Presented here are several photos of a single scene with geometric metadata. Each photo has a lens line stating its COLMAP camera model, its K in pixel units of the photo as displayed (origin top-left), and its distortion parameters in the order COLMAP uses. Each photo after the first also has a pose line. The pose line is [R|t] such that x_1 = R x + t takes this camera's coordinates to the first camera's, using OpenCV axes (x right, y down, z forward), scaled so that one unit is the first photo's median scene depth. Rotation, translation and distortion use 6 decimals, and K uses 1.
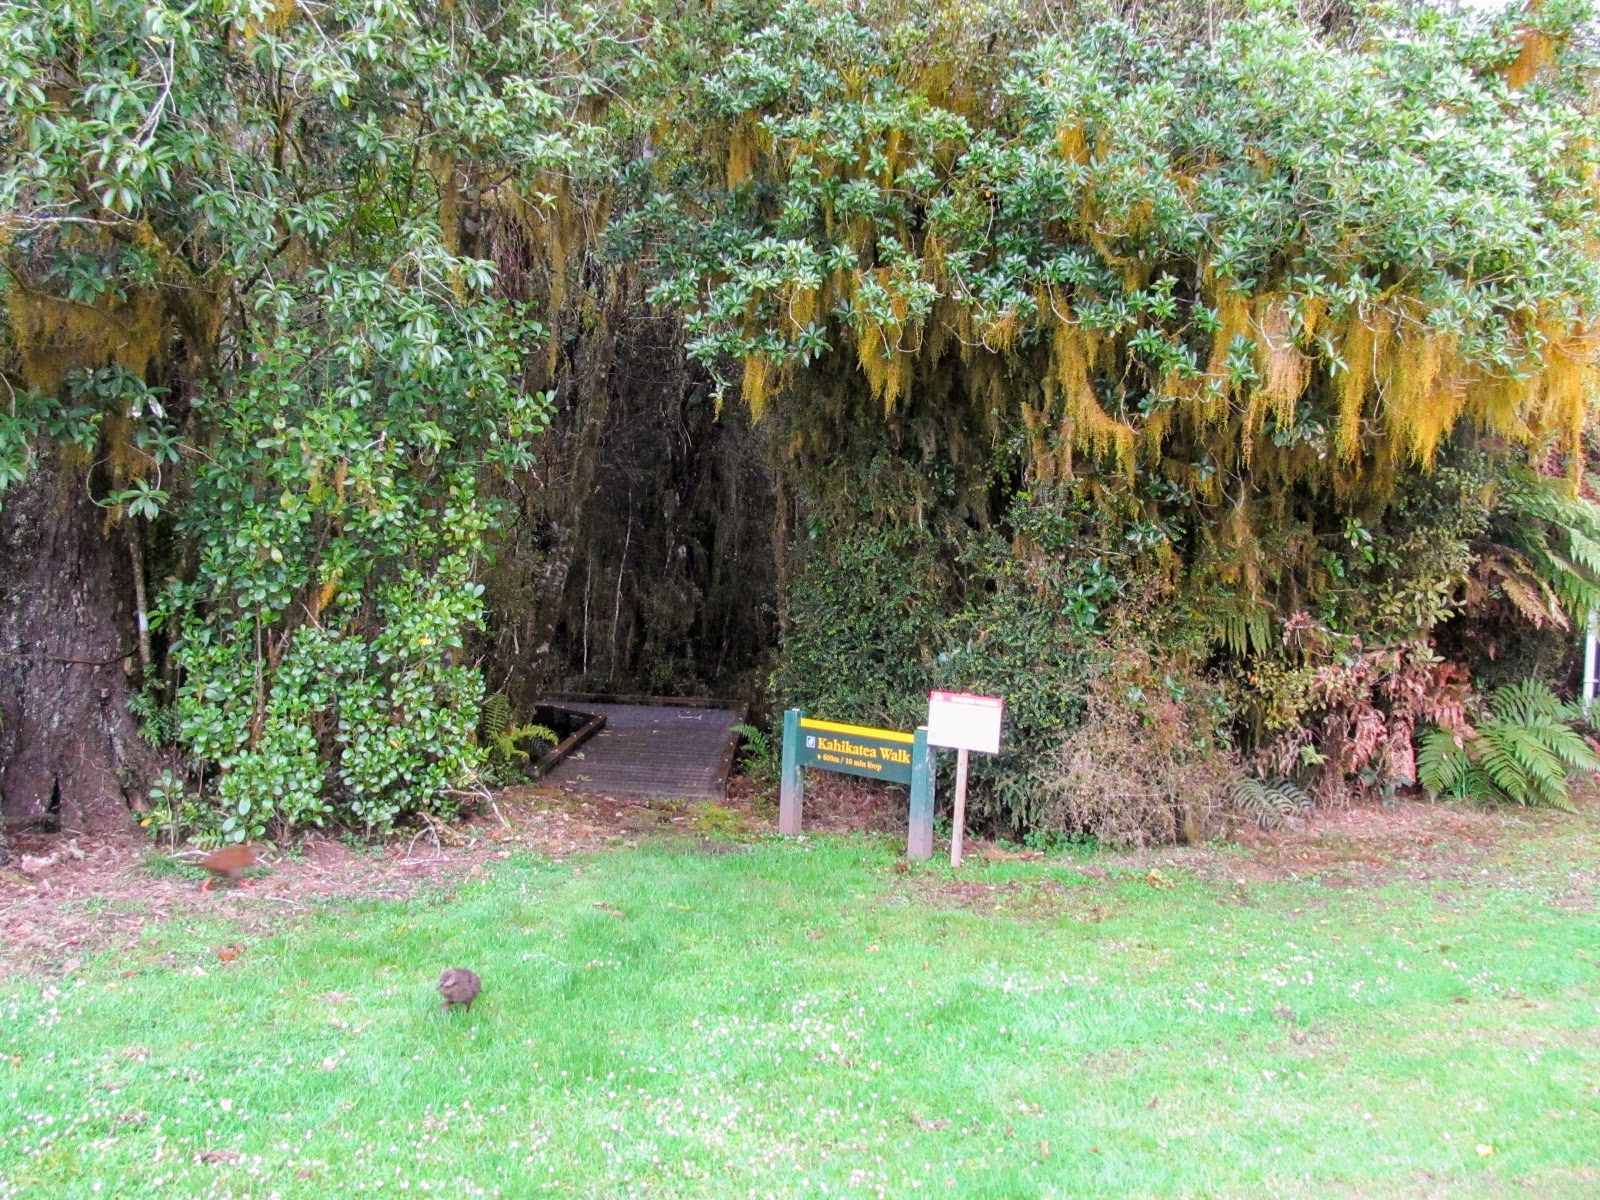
lens RADIAL K [[1333.2, 0, 800.0], [0, 1333.2, 600.0], [0, 0, 1]] dist [-0.050486, 0.014021]
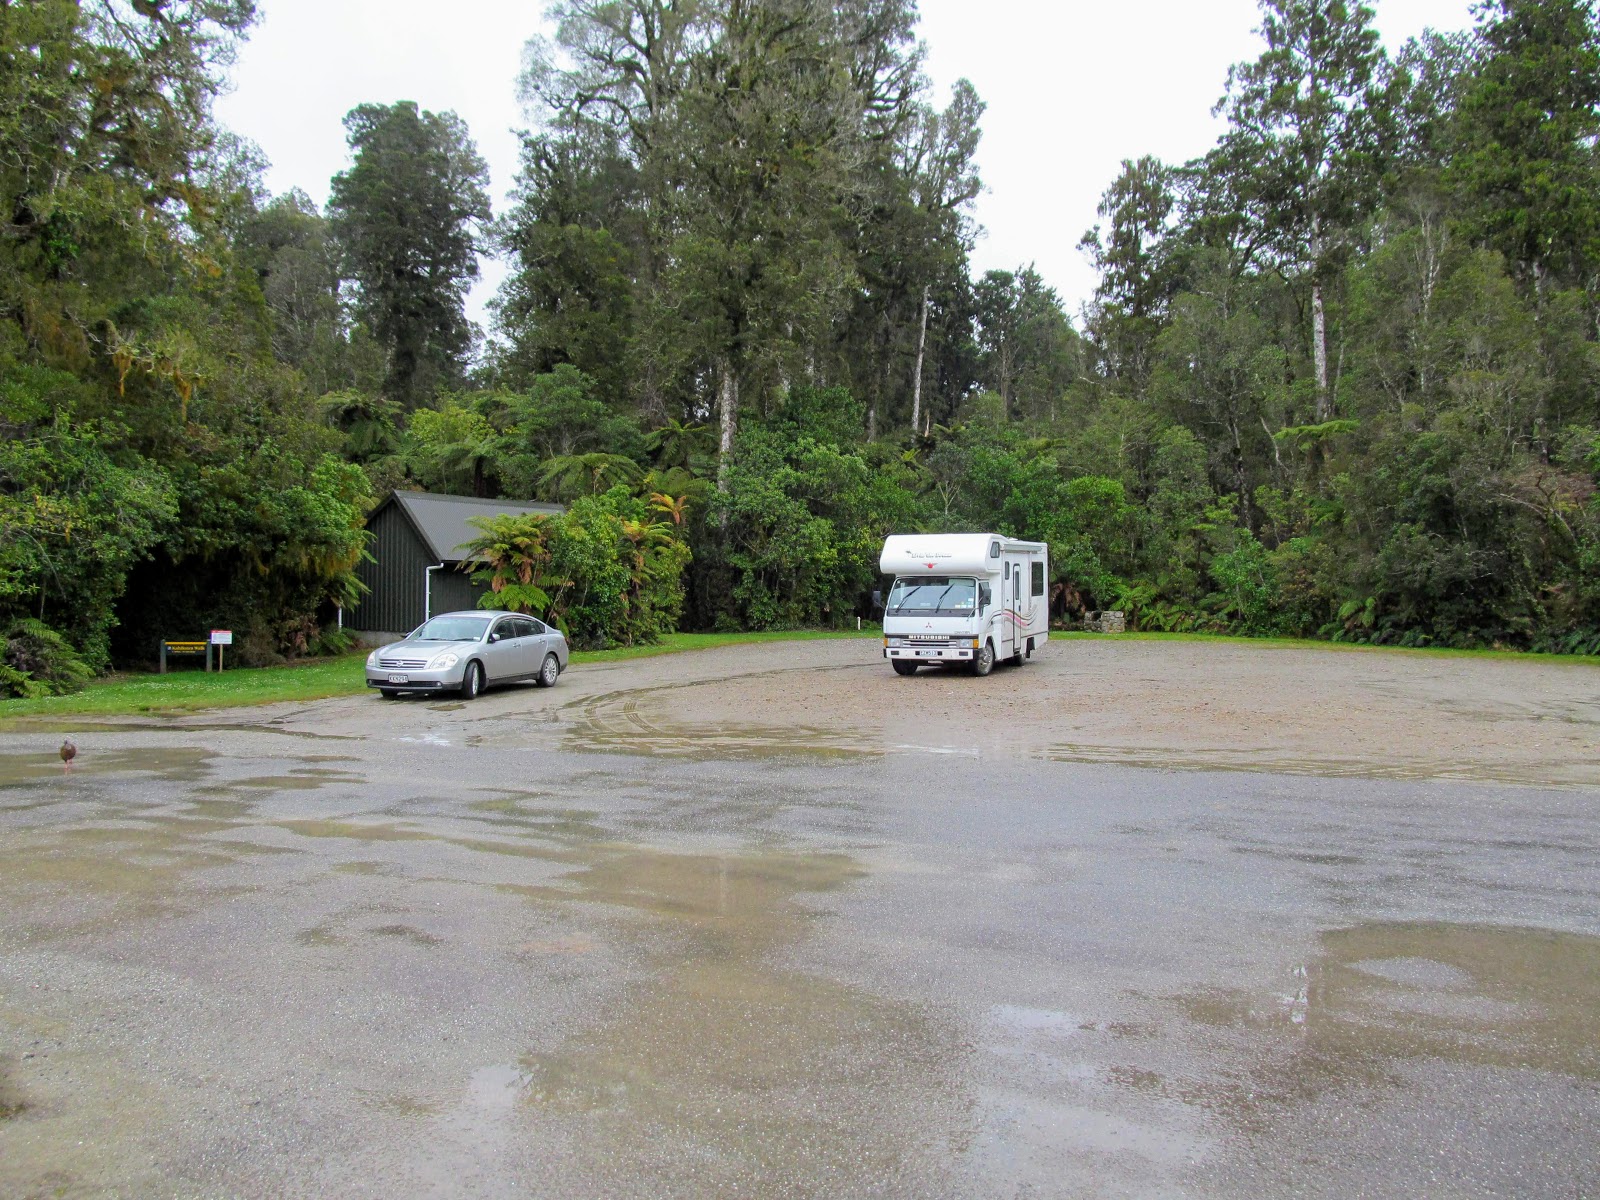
lens RADIAL K [[1333.2, 0, 800.0], [0, 1333.2, 600.0], [0, 0, 1]] dist [-0.050486, 0.014021]
pose [[0.586932, -0.044897, 0.808390, -1.925631], [0.040044, 0.998849, 0.026402, -0.054566], [-0.808645, 0.016875, 0.588054, -2.573400]]
